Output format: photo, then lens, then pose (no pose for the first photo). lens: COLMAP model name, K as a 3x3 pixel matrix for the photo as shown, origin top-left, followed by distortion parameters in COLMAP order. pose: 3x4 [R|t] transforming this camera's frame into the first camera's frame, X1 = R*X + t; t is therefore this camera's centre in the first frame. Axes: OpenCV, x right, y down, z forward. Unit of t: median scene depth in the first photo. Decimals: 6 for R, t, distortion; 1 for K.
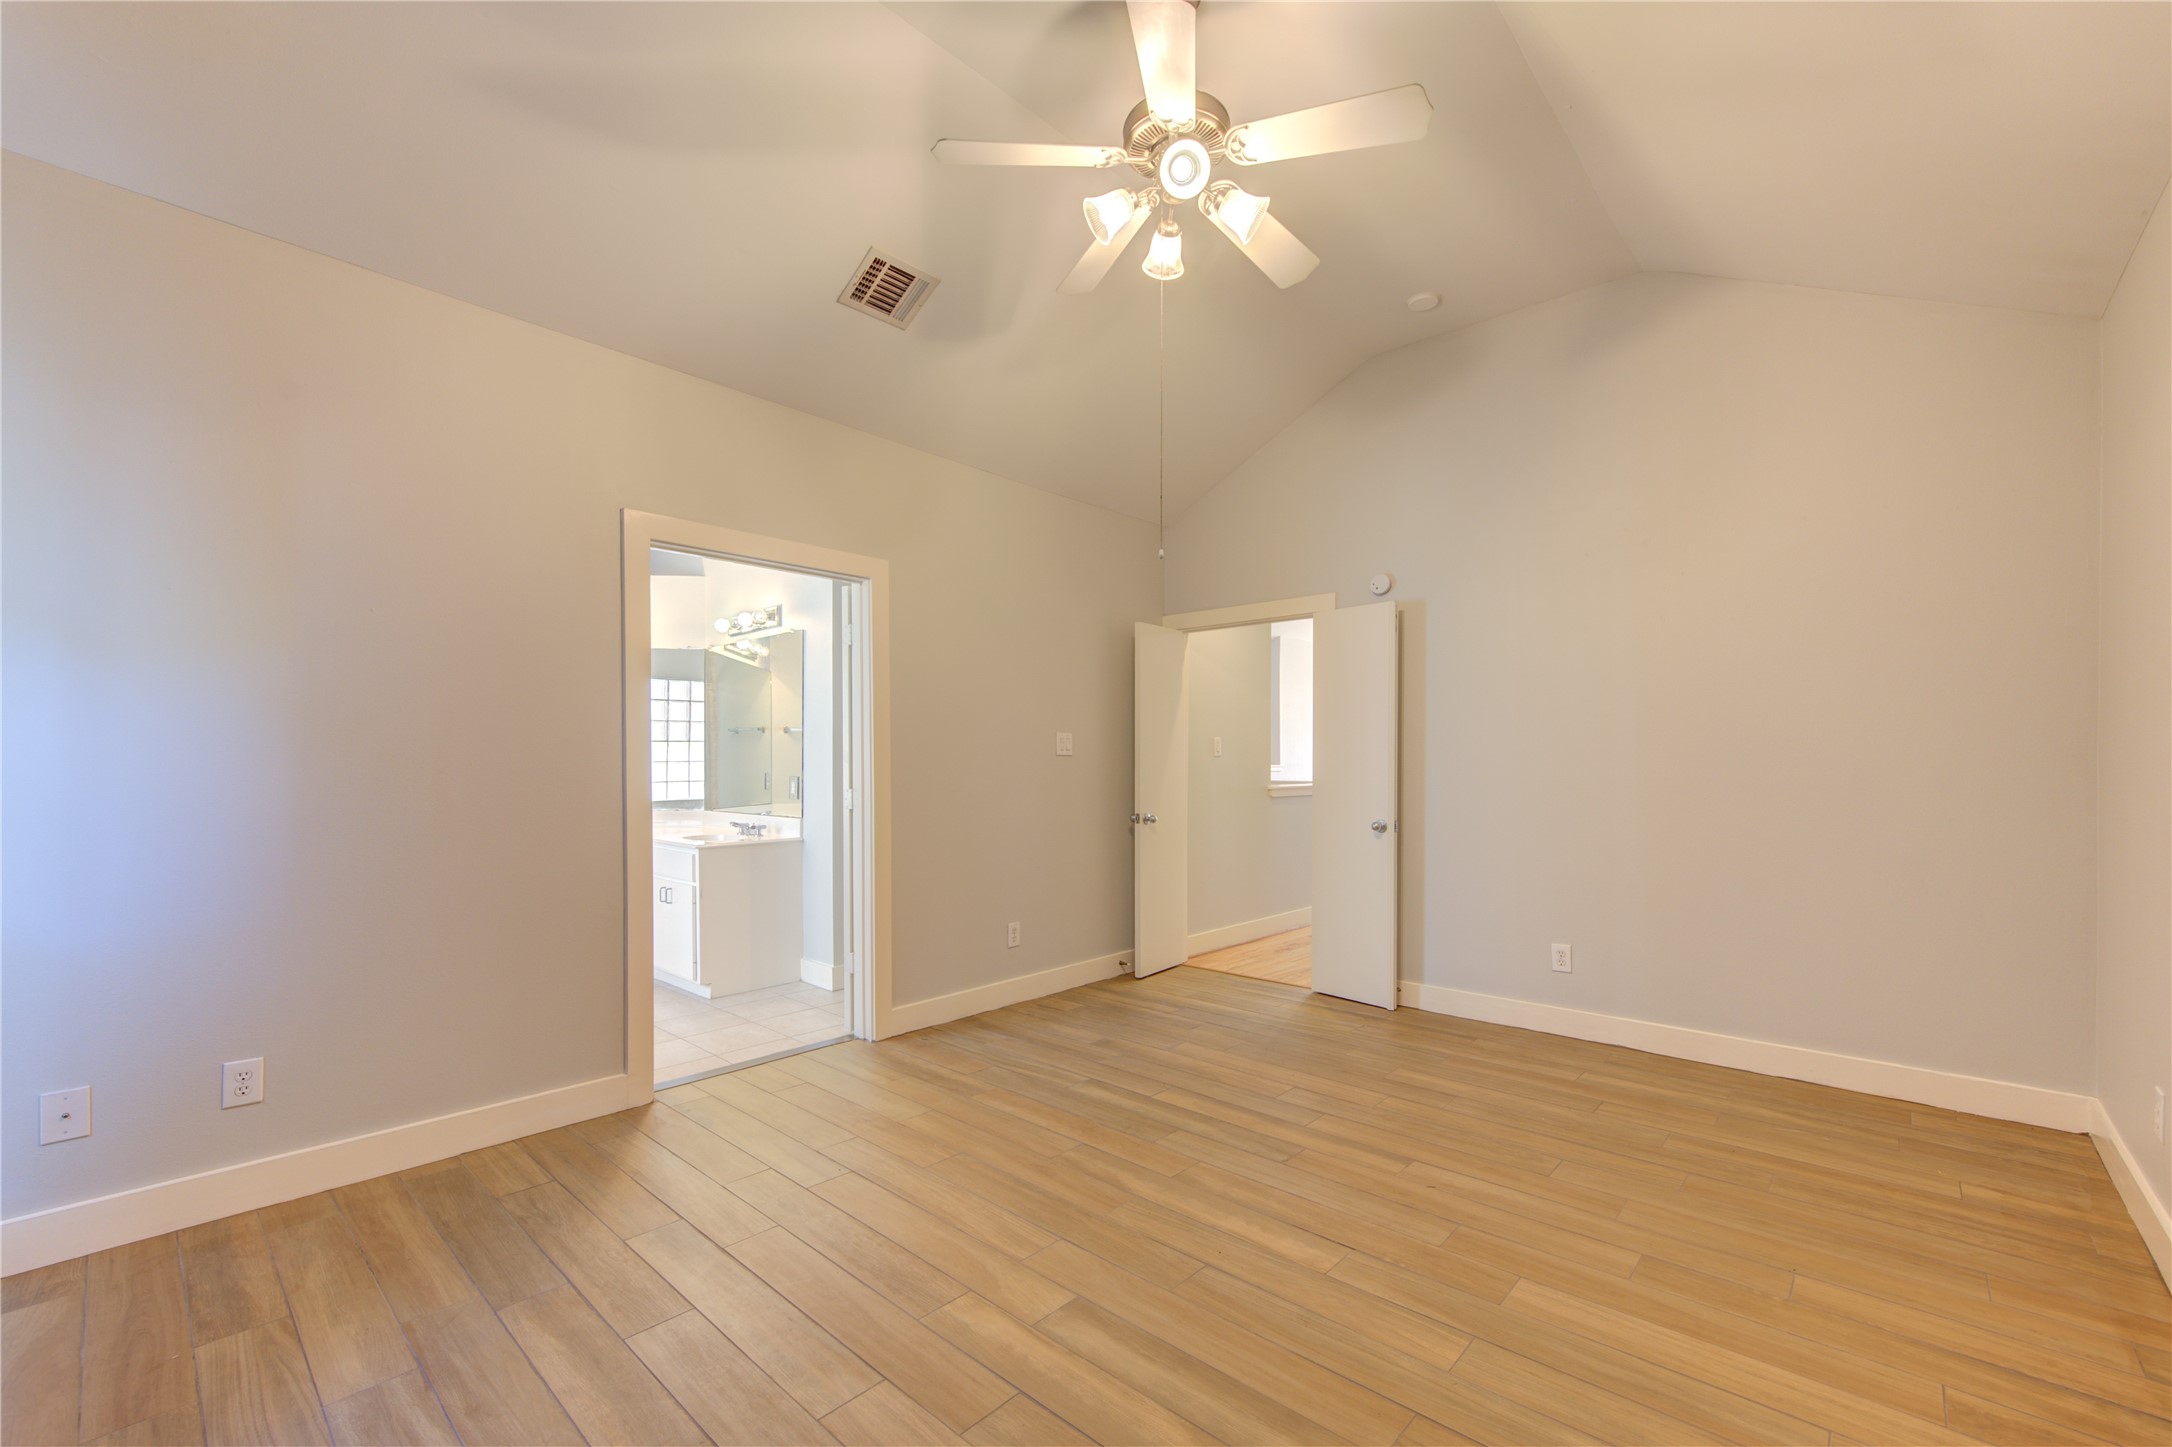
lens RADIAL K [[859.3, 0, 1108.8], [0, 859.3, 773.2], [0, 0, 1]] dist [0.002342, -0.000508]
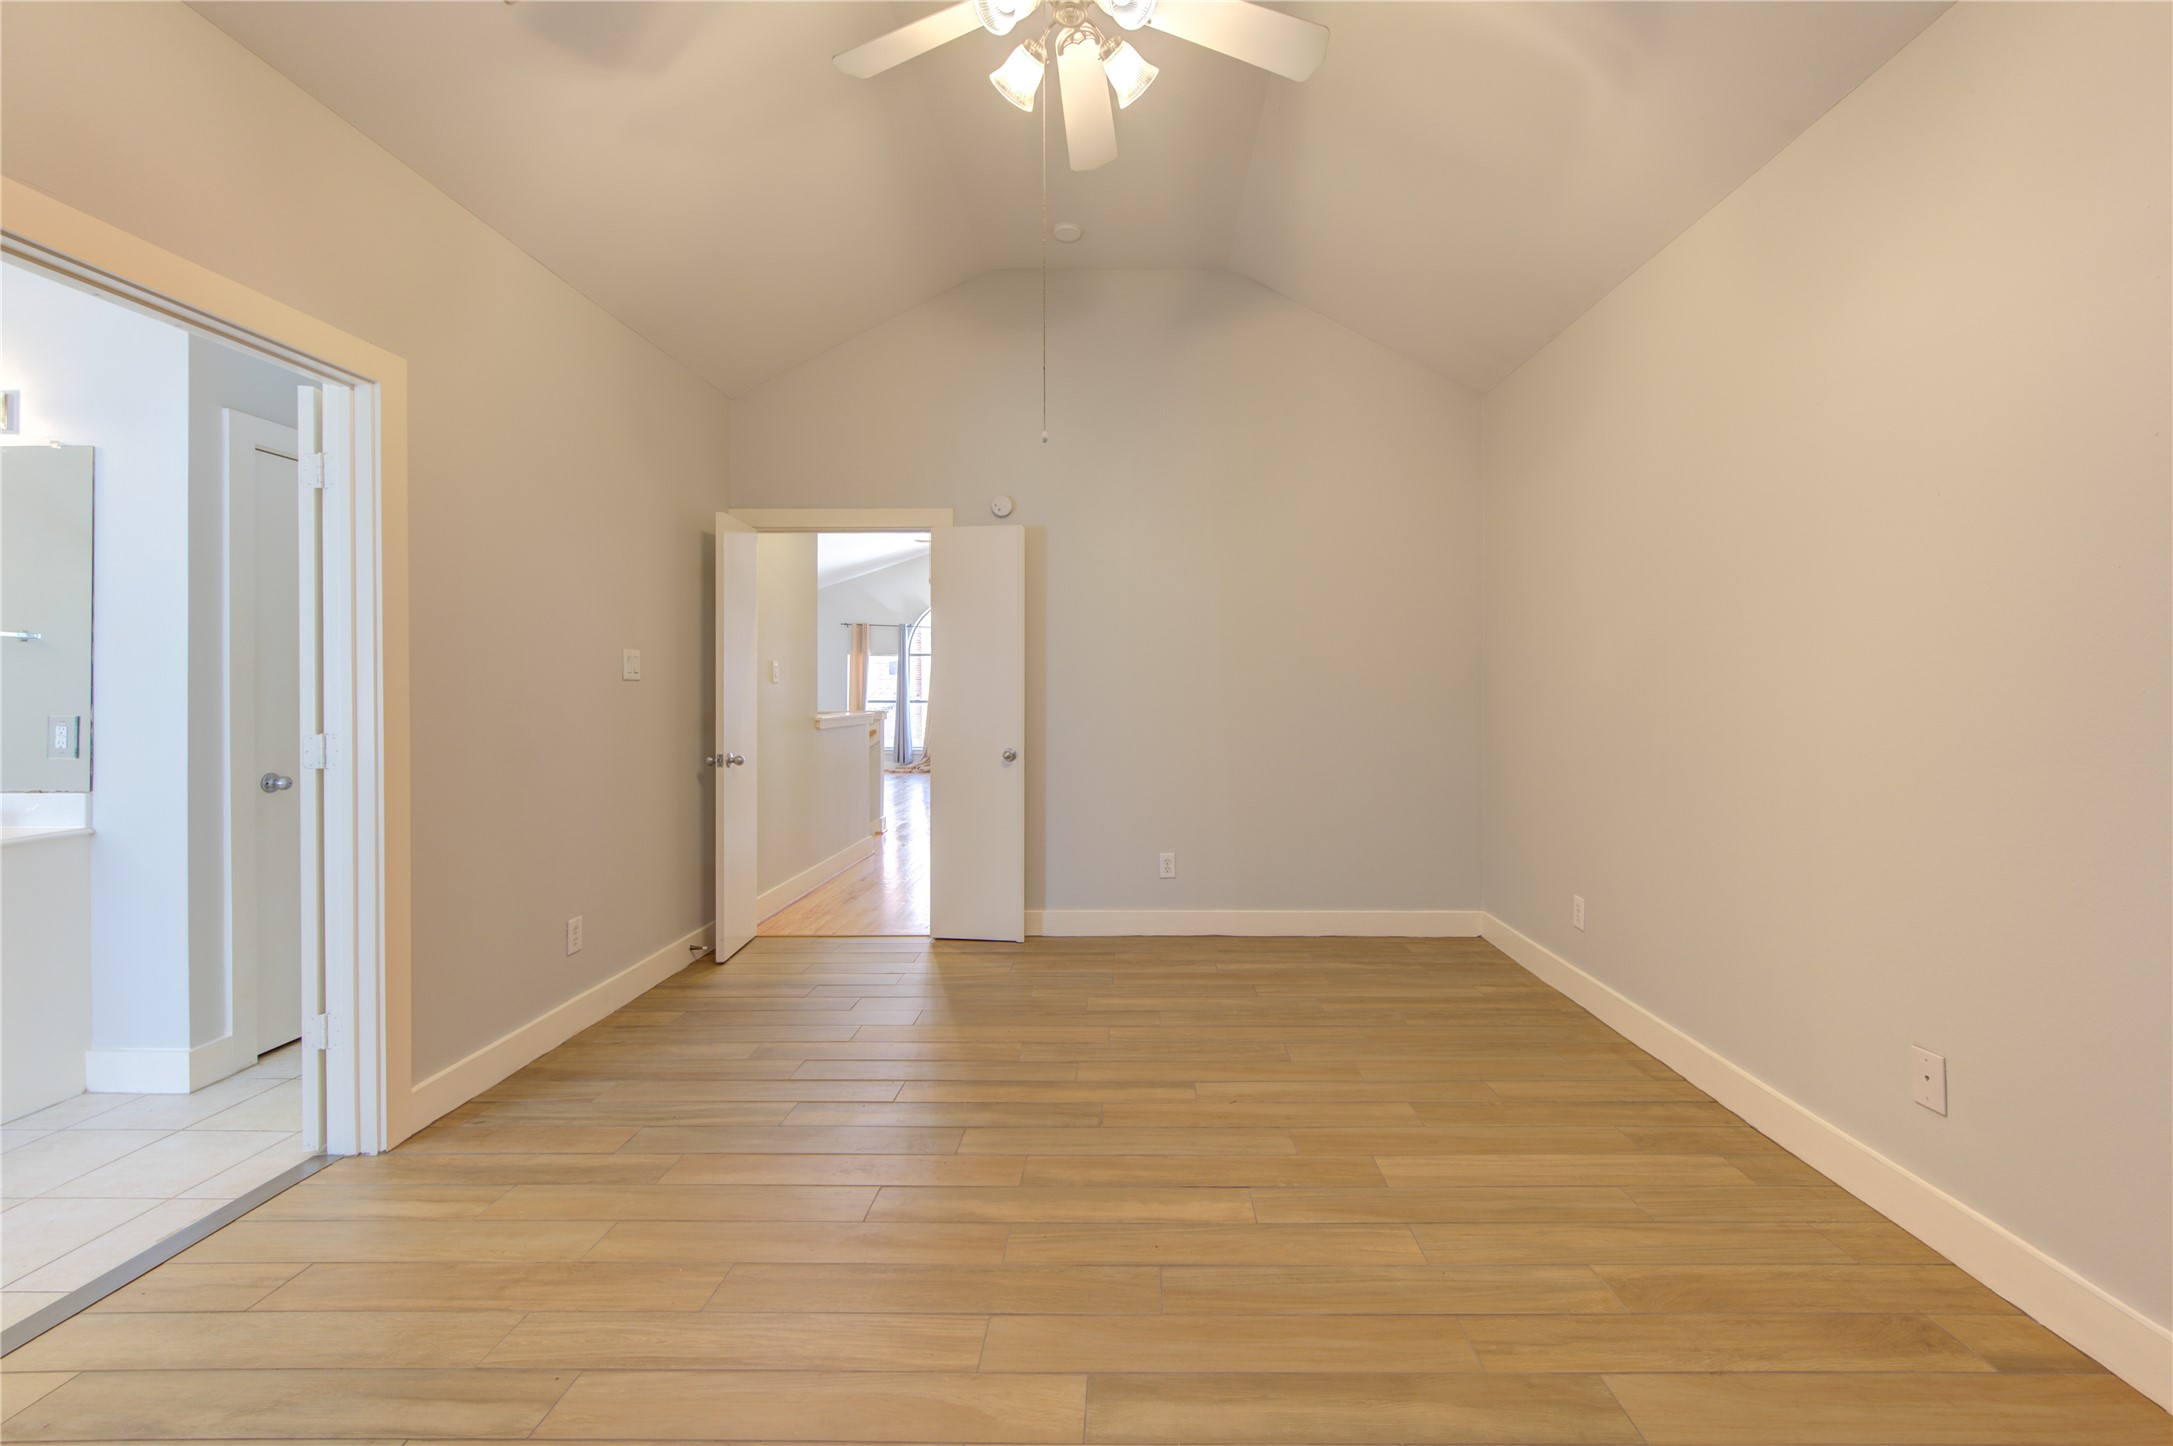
lens RADIAL K [[873.2, 0, 1120.5], [0, 873.2, 701.3], [0, 0, 1]] dist [0.005719, -0.002493]
pose [[0.762287, -0.008317, 0.647186, -0.328782], [0.007841, 0.999963, 0.003616, -0.002956], [-0.647192, 0.002318, 0.762324, 0.236237]]
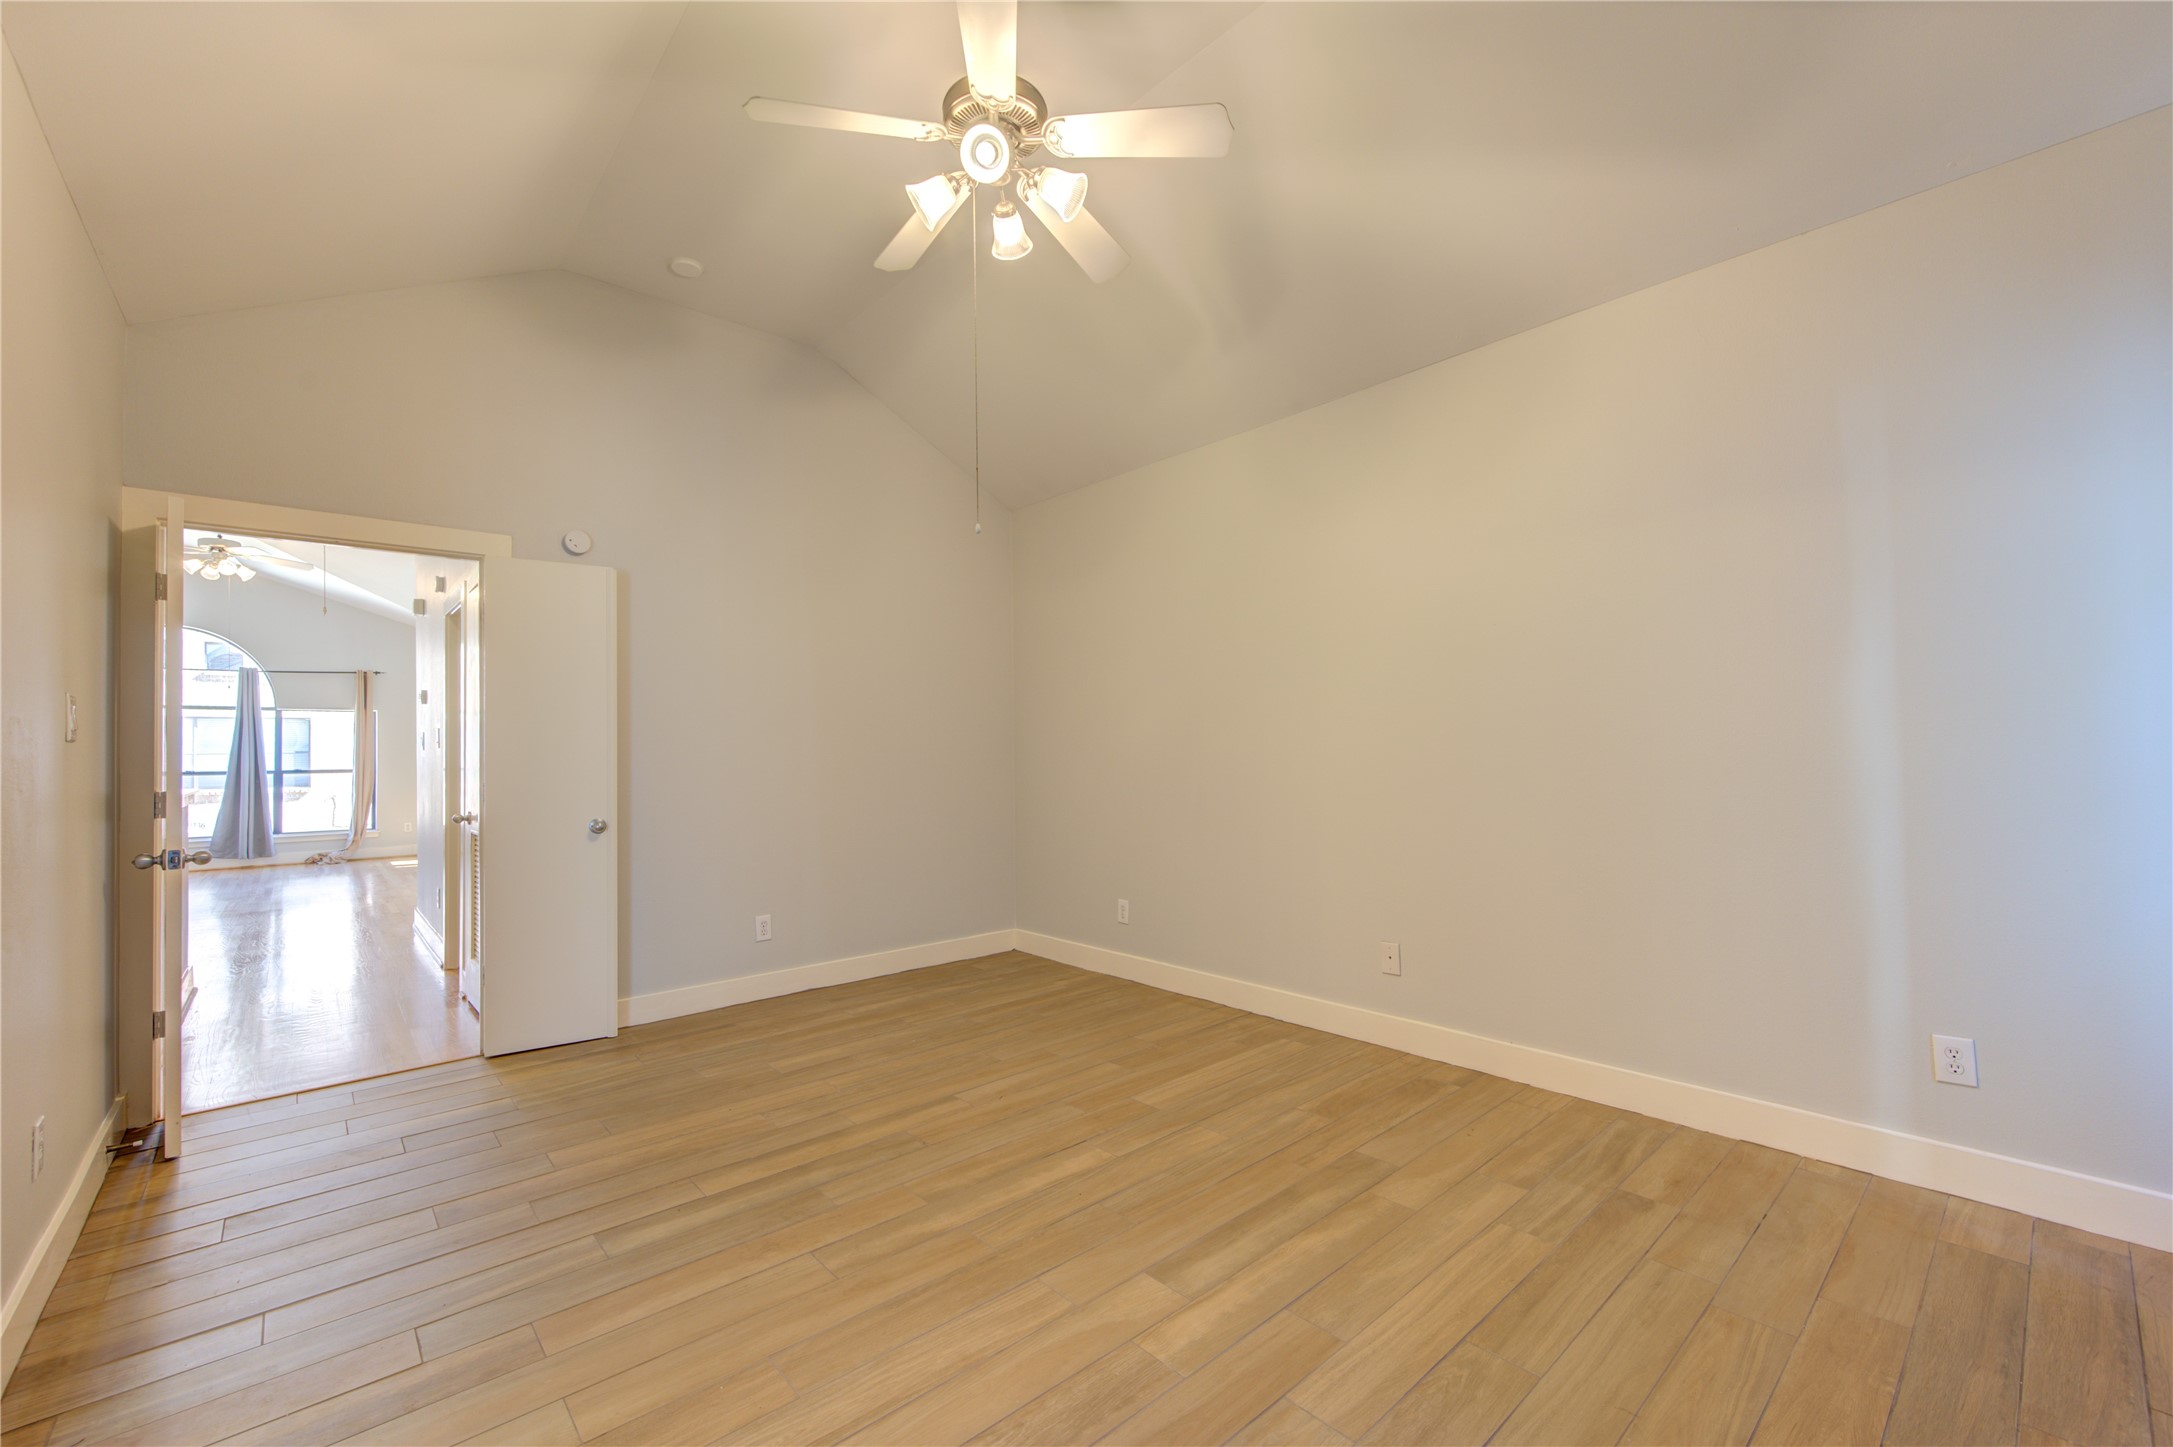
lens RADIAL K [[859.6, 0, 1069.4], [0, 859.6, 751.0], [0, 0, 1]] dist [0.002342, -0.000508]
pose [[0.156077, -0.003390, 0.987739, -0.661421], [0.021738, 0.999764, -0.000003, -0.005099], [-0.987506, 0.021472, 0.156113, 0.576839]]
